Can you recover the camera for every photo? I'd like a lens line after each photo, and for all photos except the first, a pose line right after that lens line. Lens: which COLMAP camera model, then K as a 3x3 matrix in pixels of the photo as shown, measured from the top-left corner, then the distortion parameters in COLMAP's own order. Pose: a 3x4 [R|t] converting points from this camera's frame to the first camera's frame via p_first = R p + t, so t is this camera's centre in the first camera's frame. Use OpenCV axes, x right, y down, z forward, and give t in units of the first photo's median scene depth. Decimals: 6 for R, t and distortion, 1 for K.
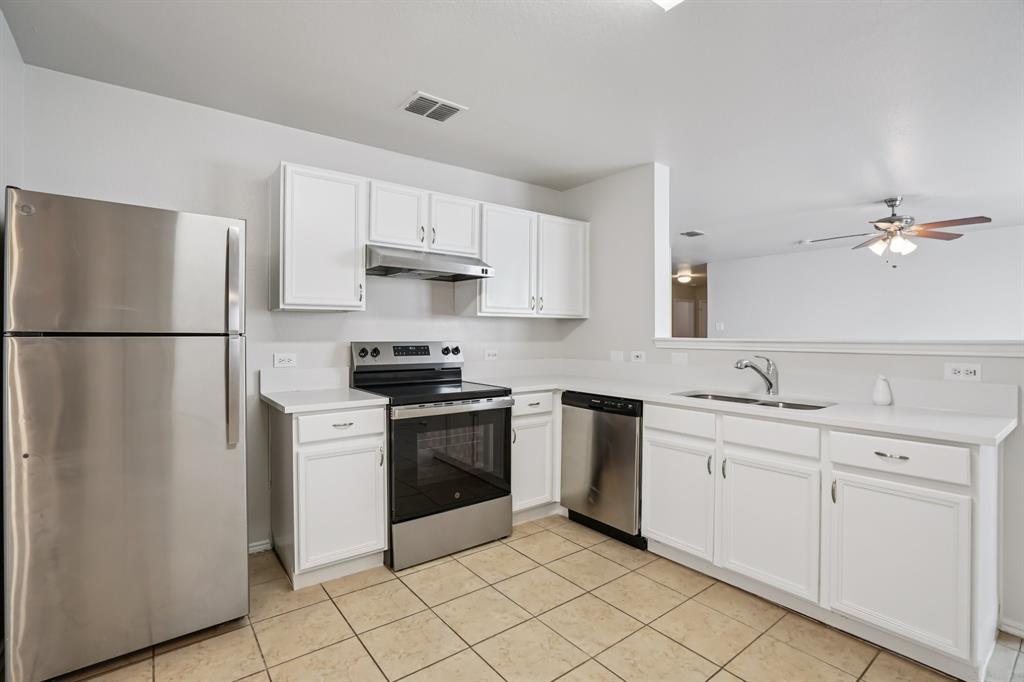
lens RADIAL K [[477.1, 0, 517.9], [0, 477.1, 335.6], [0, 0, 1]] dist [-0.046026, 0.014119]
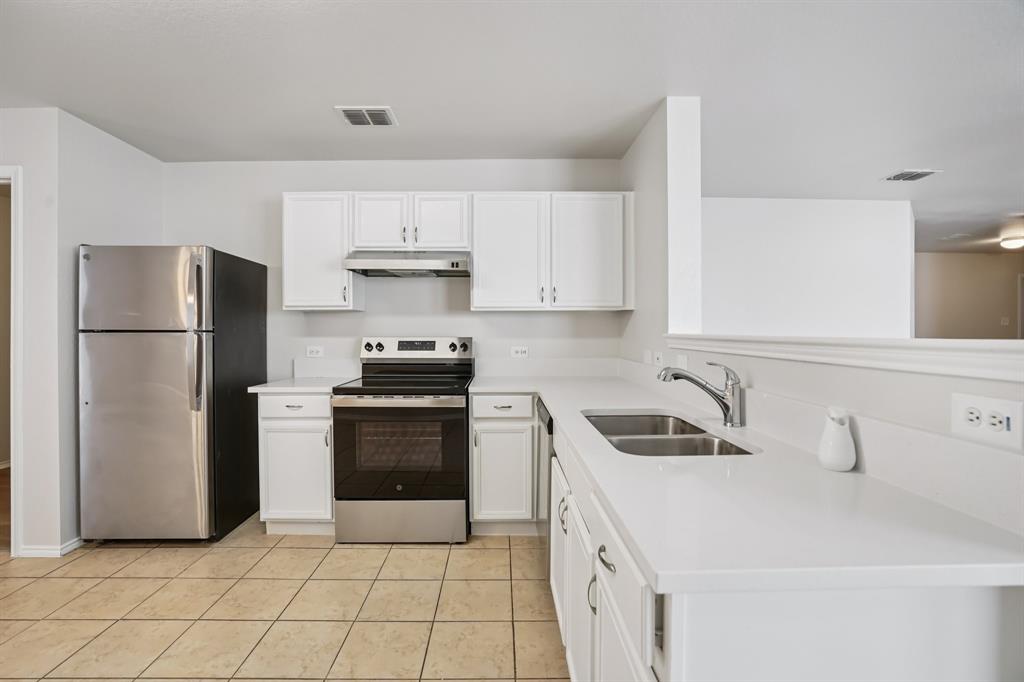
lens RADIAL K [[477.1, 0, 505.9], [0, 477.1, 334.5], [0, 0, 1]] dist [-0.046026, 0.014119]
pose [[0.797424, 0.002143, -0.603415, 0.606722], [0.001775, 0.999981, 0.005896, 0.000837], [0.603416, -0.005773, 0.797406, 0.294288]]
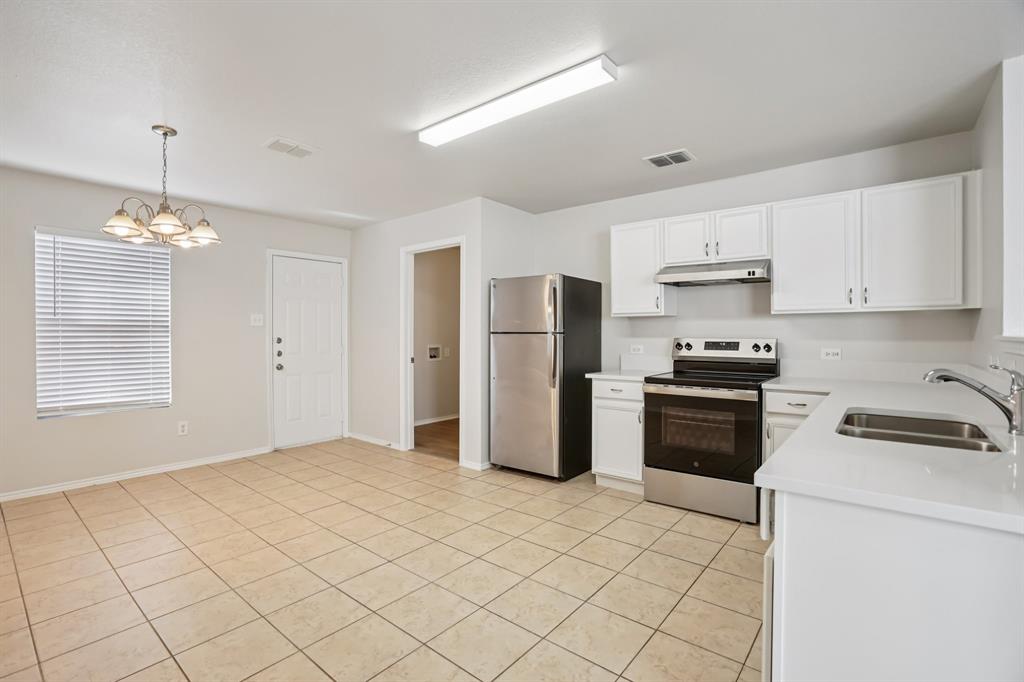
lens RADIAL K [[477.1, 0, 512.7], [0, 477.1, 337.5], [0, 0, 1]] dist [-0.046026, 0.014119]
pose [[0.231770, 0.006827, -0.972747, 0.848837], [0.000928, 0.999973, 0.007239, 0.001496], [0.972770, -0.002580, 0.231757, 0.236964]]
